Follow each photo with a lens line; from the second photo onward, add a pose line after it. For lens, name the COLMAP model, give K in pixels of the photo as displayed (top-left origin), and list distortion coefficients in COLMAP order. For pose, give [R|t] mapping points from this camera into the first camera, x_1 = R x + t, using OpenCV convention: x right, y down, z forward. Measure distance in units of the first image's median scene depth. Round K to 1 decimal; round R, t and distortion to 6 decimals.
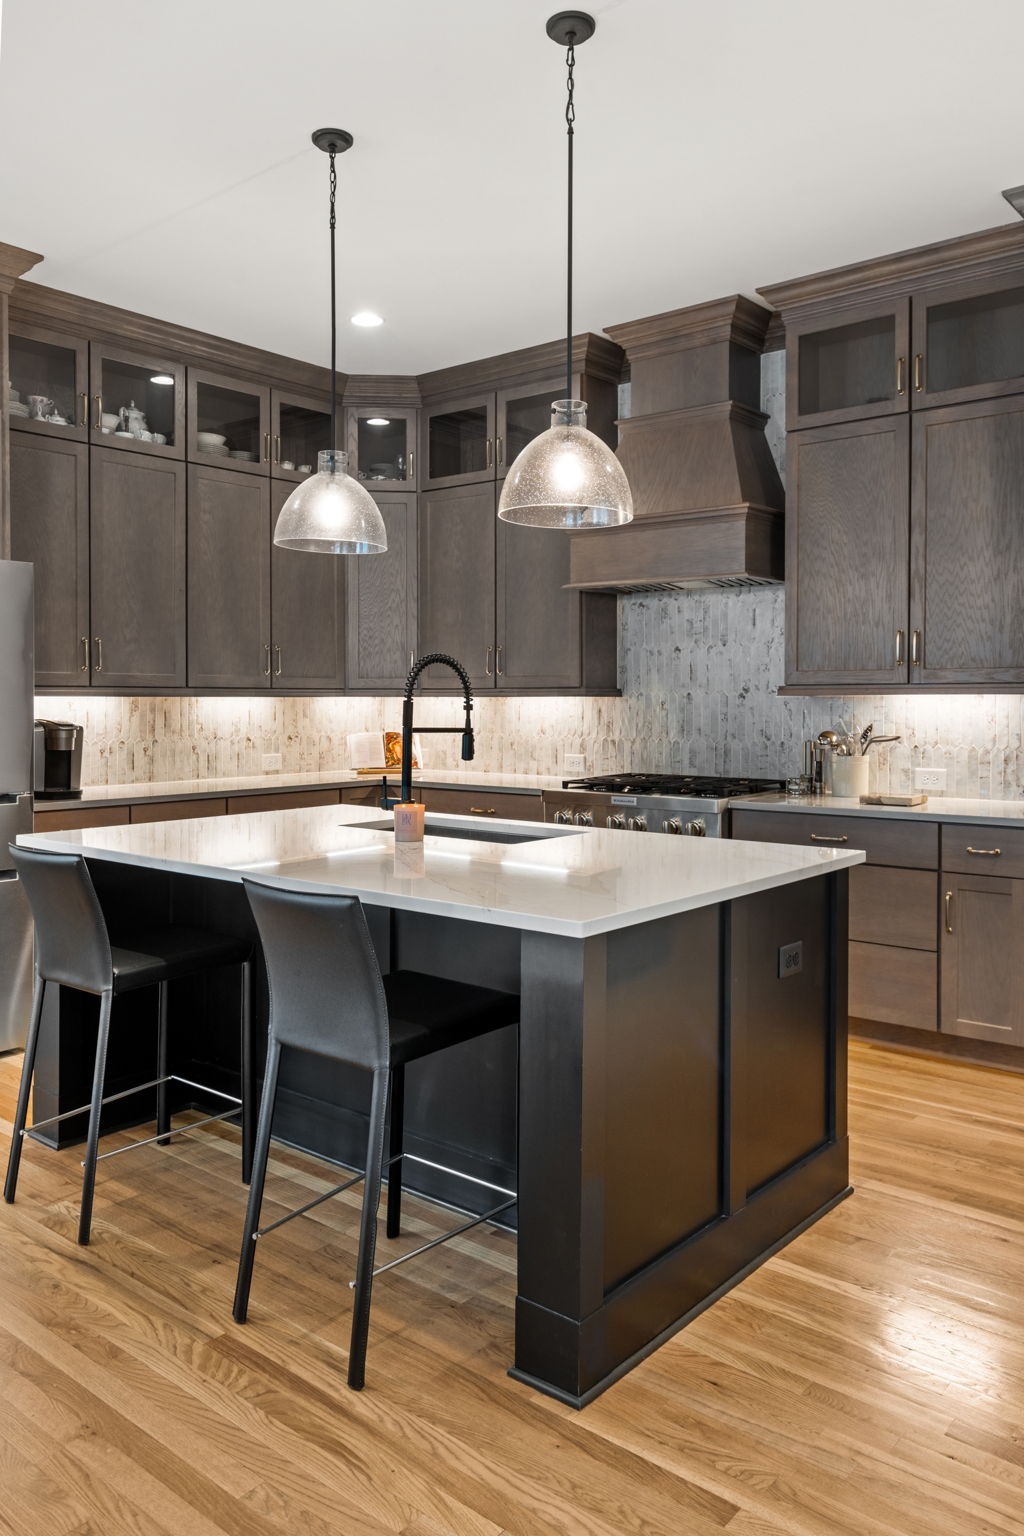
lens RADIAL K [[1137.3, 0, 514.9], [0, 1137.3, 718.1], [0, 0, 1]] dist [-0.001833, 0.002453]
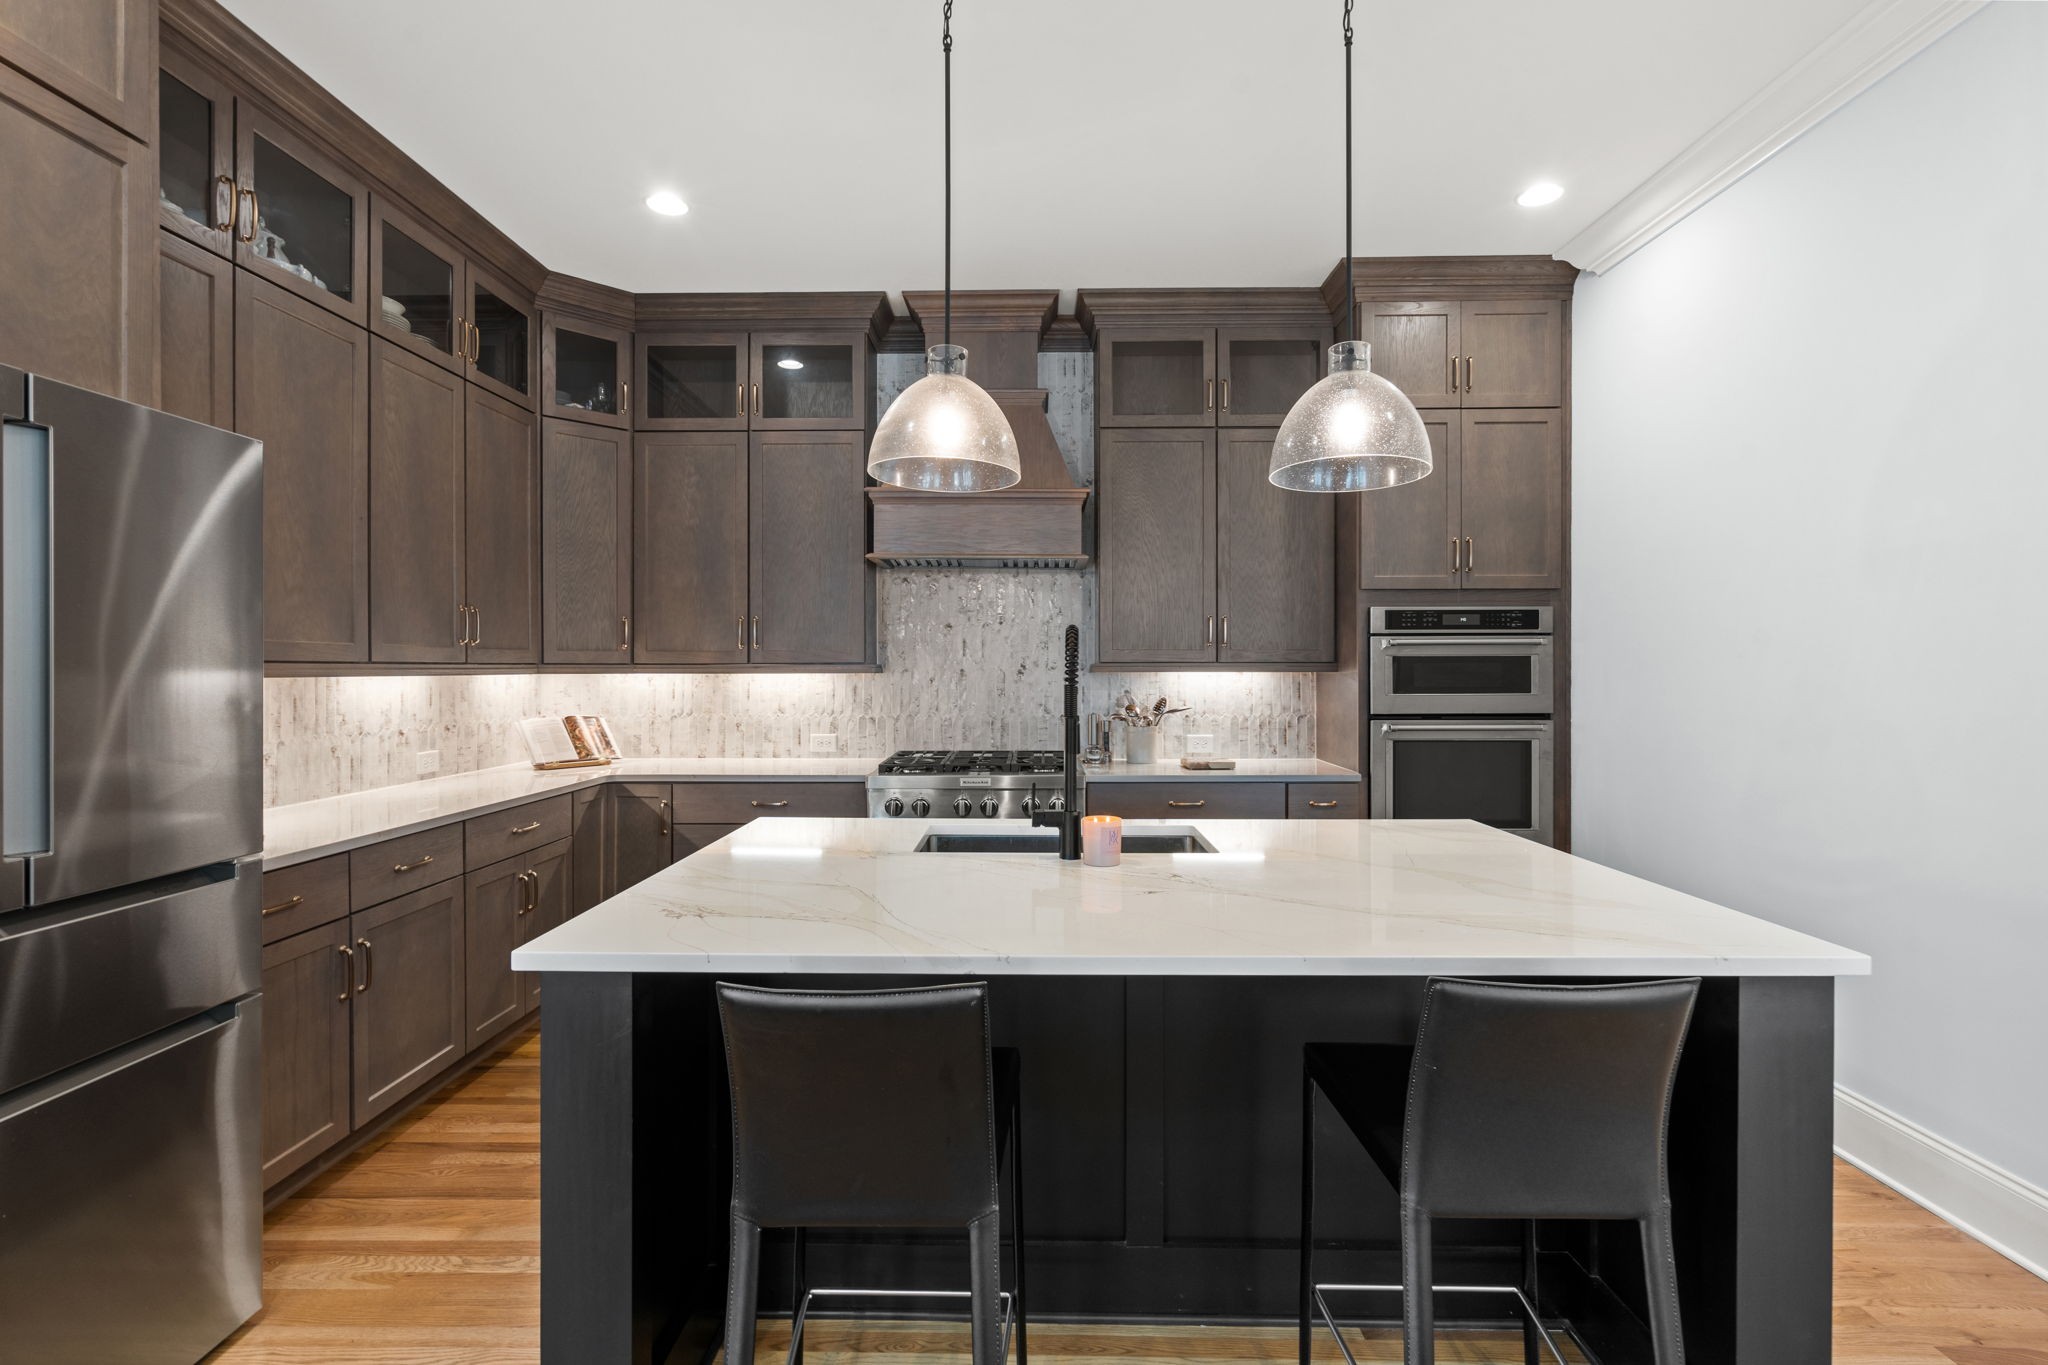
lens RADIAL K [[923.9, 0, 1022.3], [0, 923.9, 666.7], [0, 0, 1]] dist [-0.001153, -0.000022]
pose [[0.781142, 0.000500, 0.624353, -0.315737], [0.011090, 0.999831, -0.014676, -0.011514], [-0.624255, 0.018389, 0.781004, 0.315955]]
